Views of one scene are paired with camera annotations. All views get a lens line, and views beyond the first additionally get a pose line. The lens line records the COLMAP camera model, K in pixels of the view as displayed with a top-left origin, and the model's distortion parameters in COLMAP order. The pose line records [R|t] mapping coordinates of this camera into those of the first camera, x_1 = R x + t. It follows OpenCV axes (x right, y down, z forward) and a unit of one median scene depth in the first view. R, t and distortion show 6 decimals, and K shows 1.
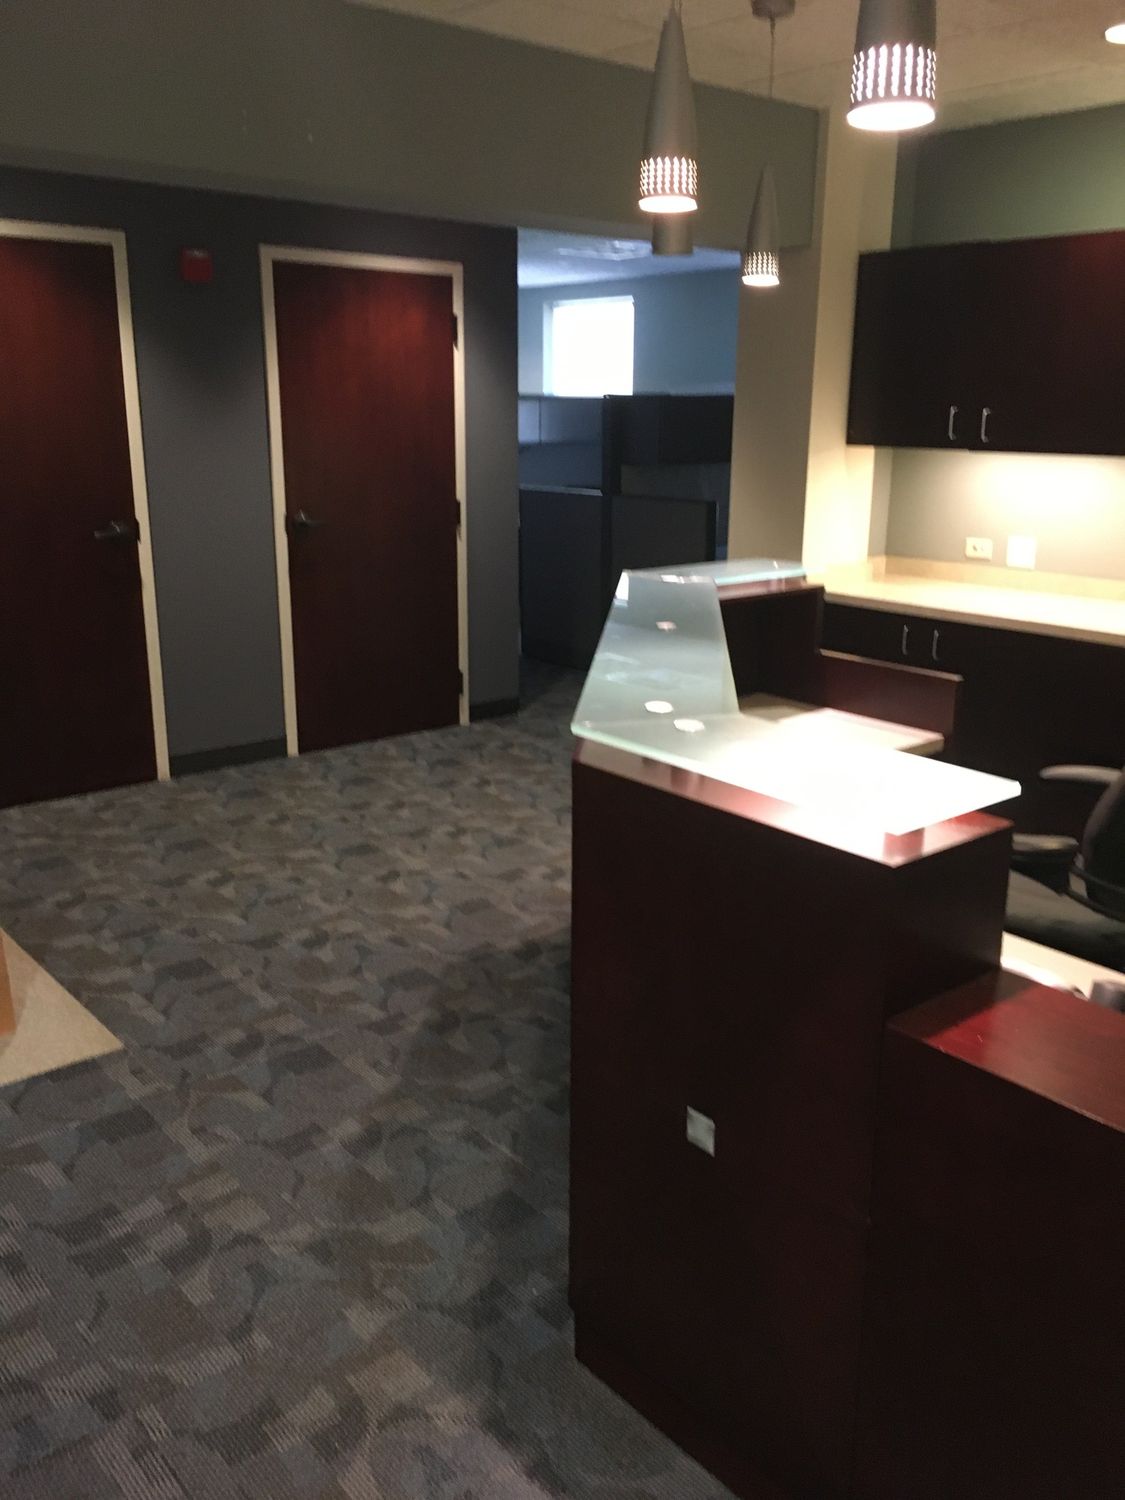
lens RADIAL K [[1299.0, 0, 561.4], [0, 1299.0, 749.6], [0, 0, 1]] dist [0.003480, 0.000894]
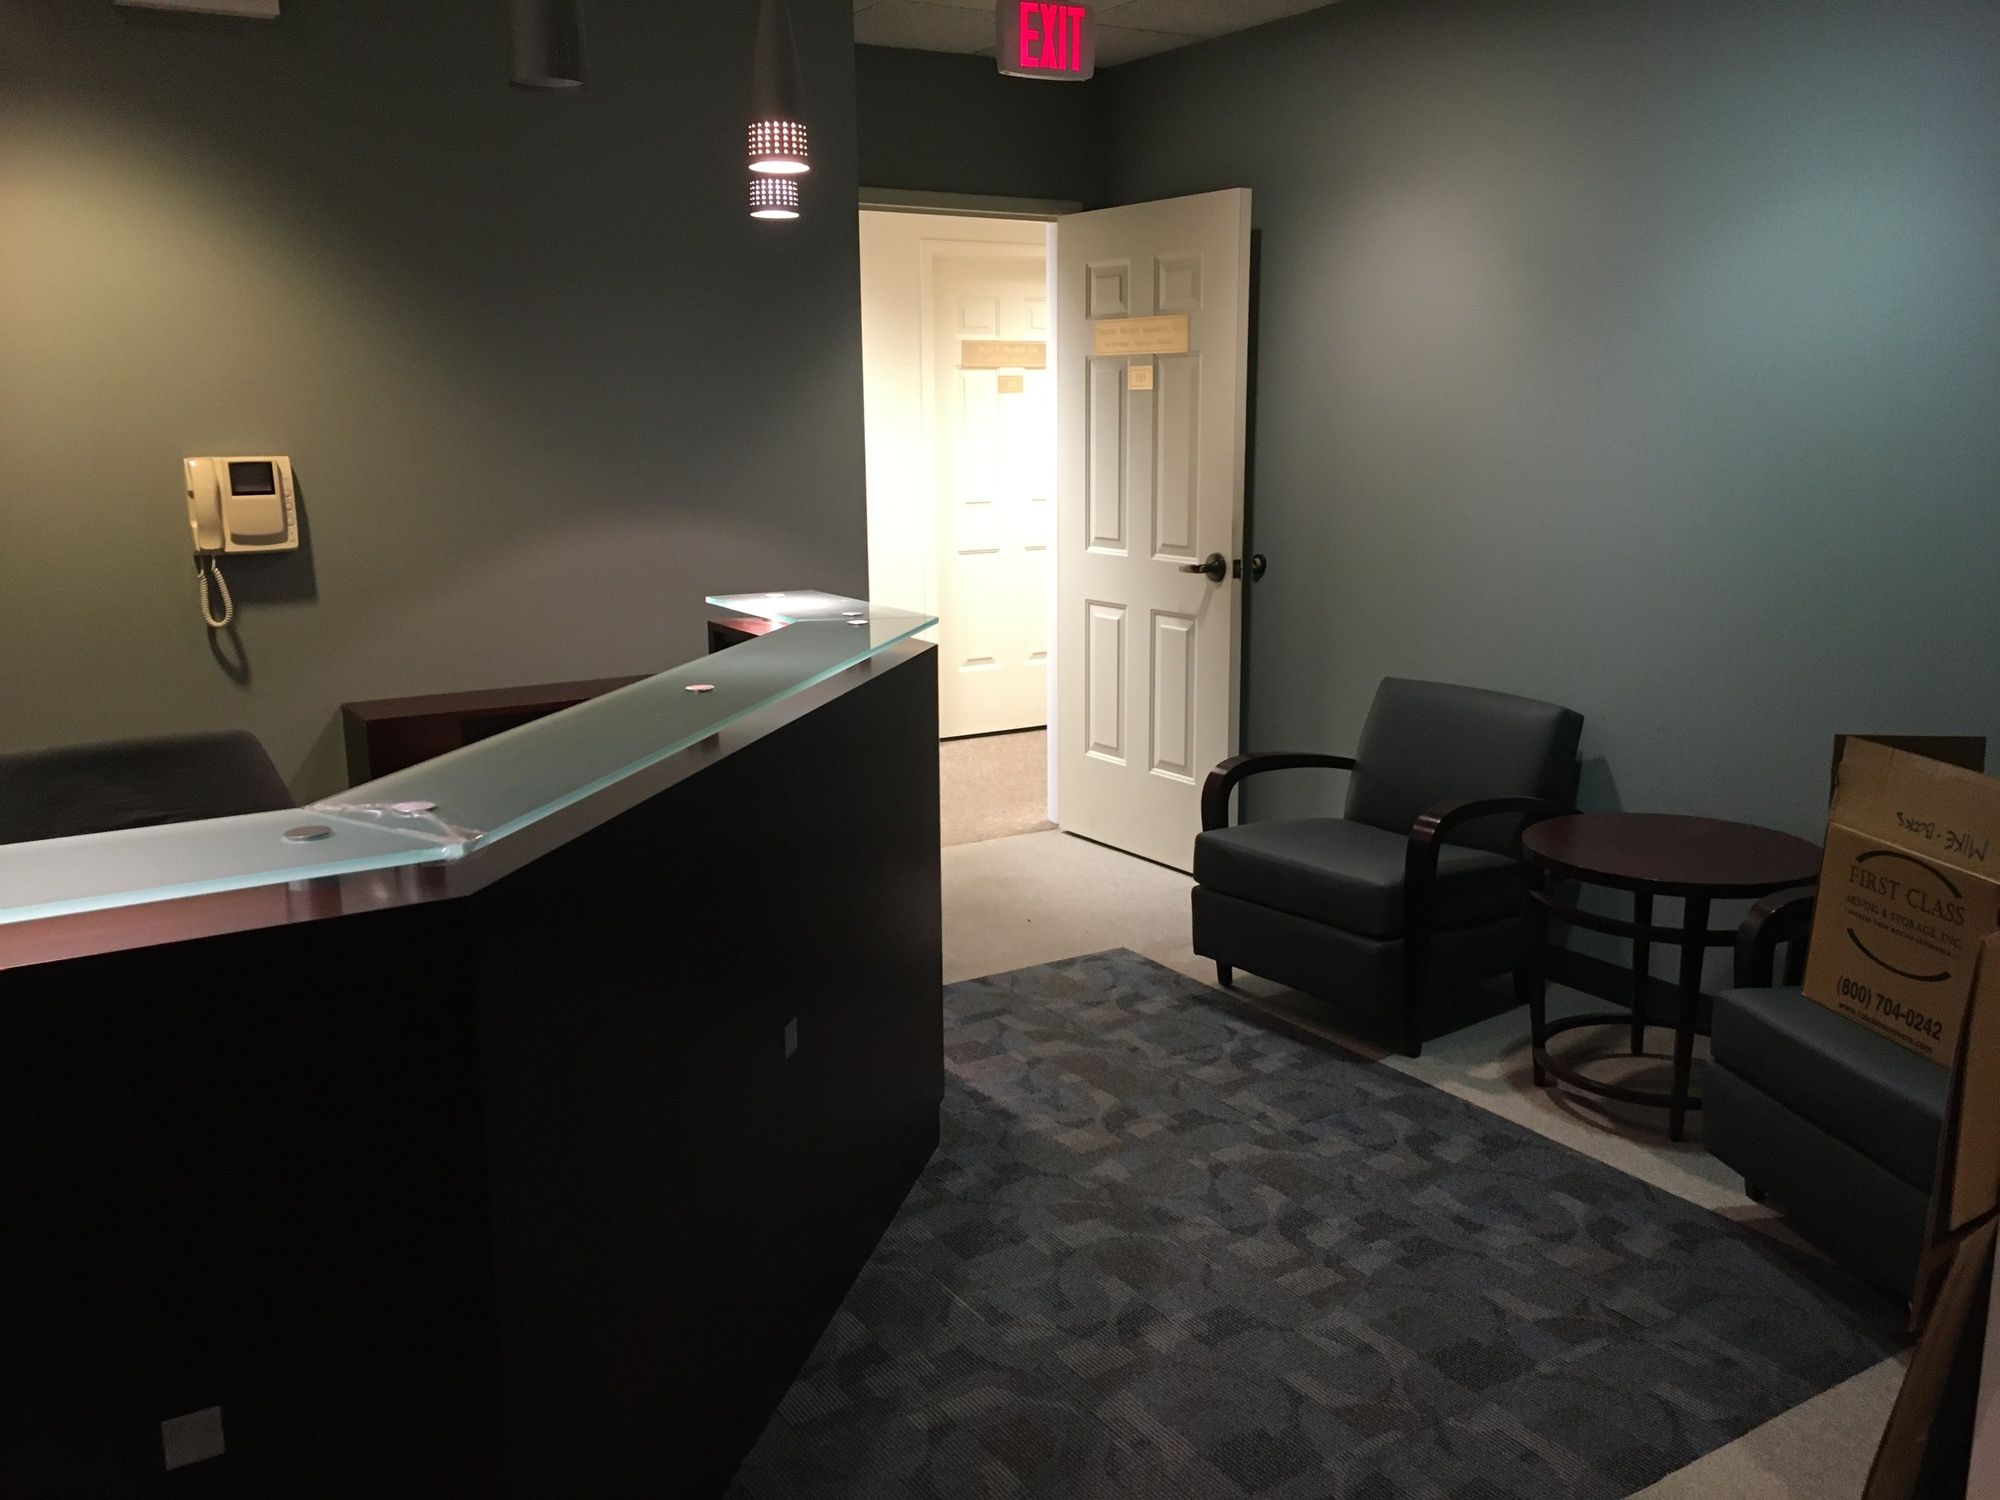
lens RADIAL K [[1732.0, 0, 999.6], [0, 1732.0, 751.9], [0, 0, 1]] dist [0.003480, 0.000894]
pose [[-0.990902, -0.035120, 0.129923, -0.210475], [0.026632, 0.895097, 0.445075, -0.505893], [-0.131924, 0.444486, -0.886018, 1.946214]]
